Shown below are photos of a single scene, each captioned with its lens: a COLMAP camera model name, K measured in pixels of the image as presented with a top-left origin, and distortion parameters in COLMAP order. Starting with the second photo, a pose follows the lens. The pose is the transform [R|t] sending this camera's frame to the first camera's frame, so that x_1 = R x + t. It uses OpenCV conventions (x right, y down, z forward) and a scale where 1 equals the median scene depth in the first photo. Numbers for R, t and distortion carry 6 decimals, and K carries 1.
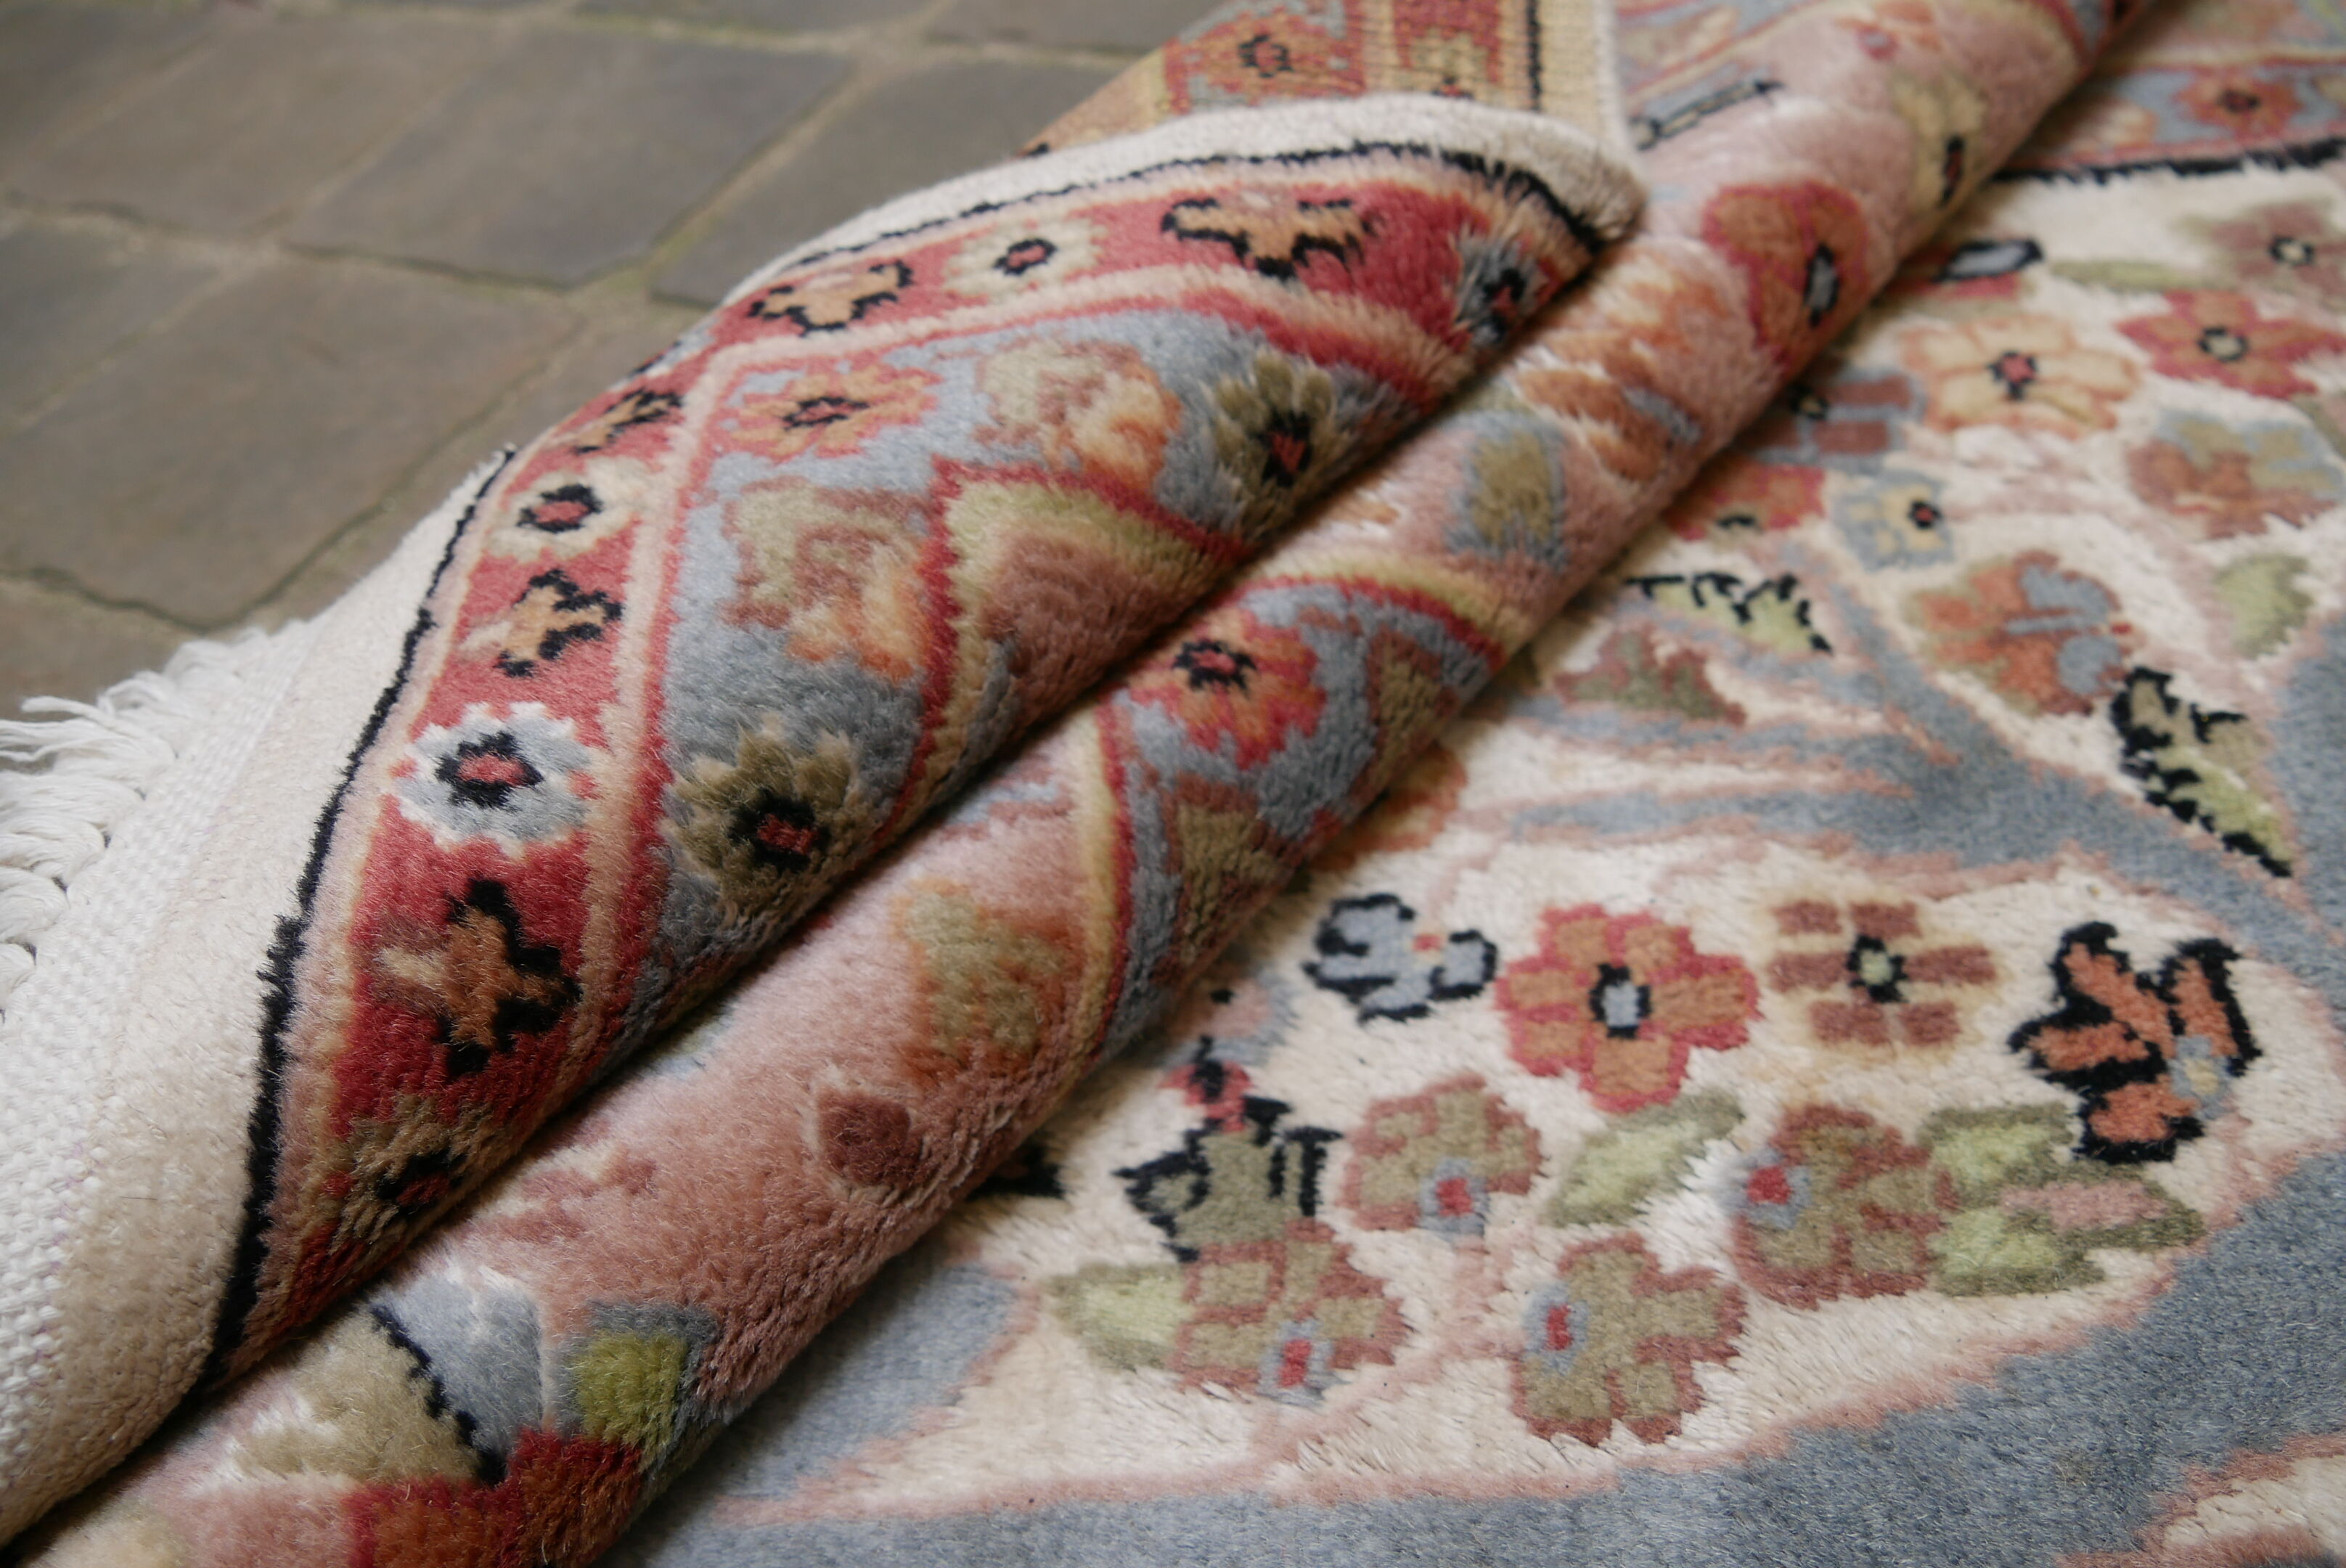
lens RADIAL K [[1983.7, 0, 1174.6], [0, 1983.7, 770.6], [0, 0, 1]] dist [-0.062873, 0.031396]
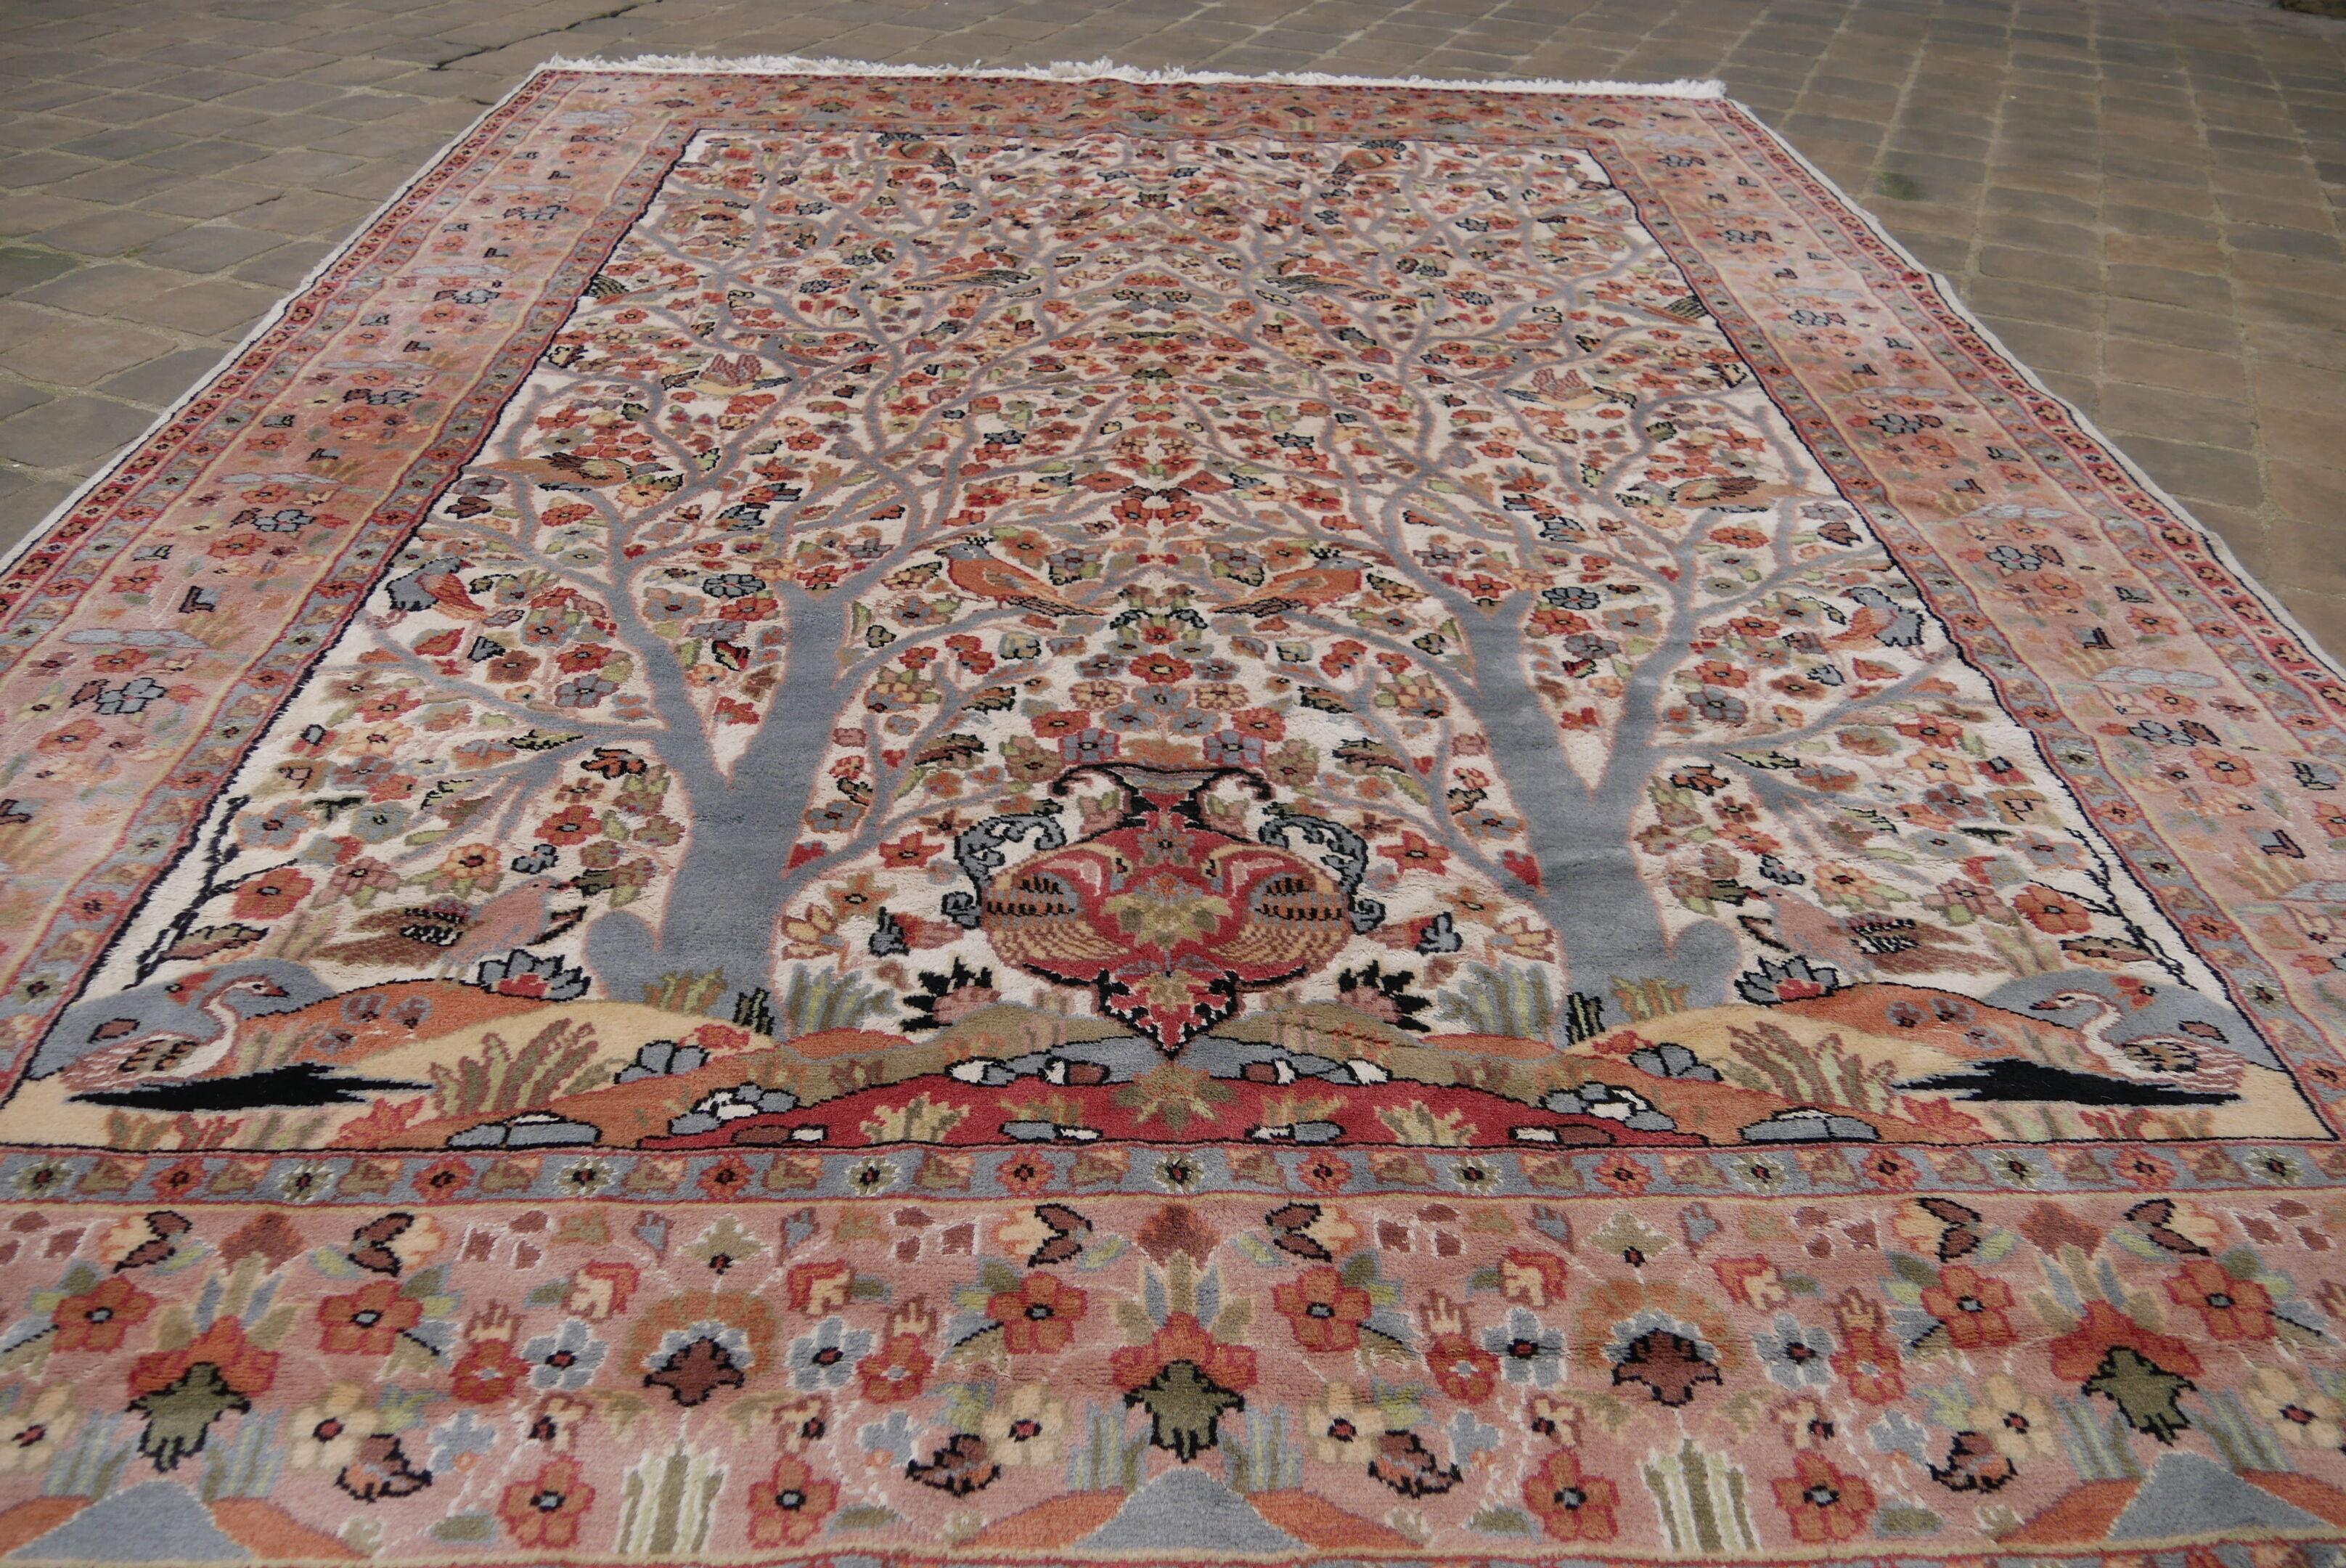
lens RADIAL K [[1983.7, 0, 1186.3], [0, 1983.7, 792.7], [0, 0, 1]] dist [-0.062873, 0.031396]
pose [[-0.078894, -0.419770, 0.904195, -3.500365], [0.689470, 0.632126, 0.353621, -0.483653], [-0.720005, 0.651314, 0.239548, -0.920143]]
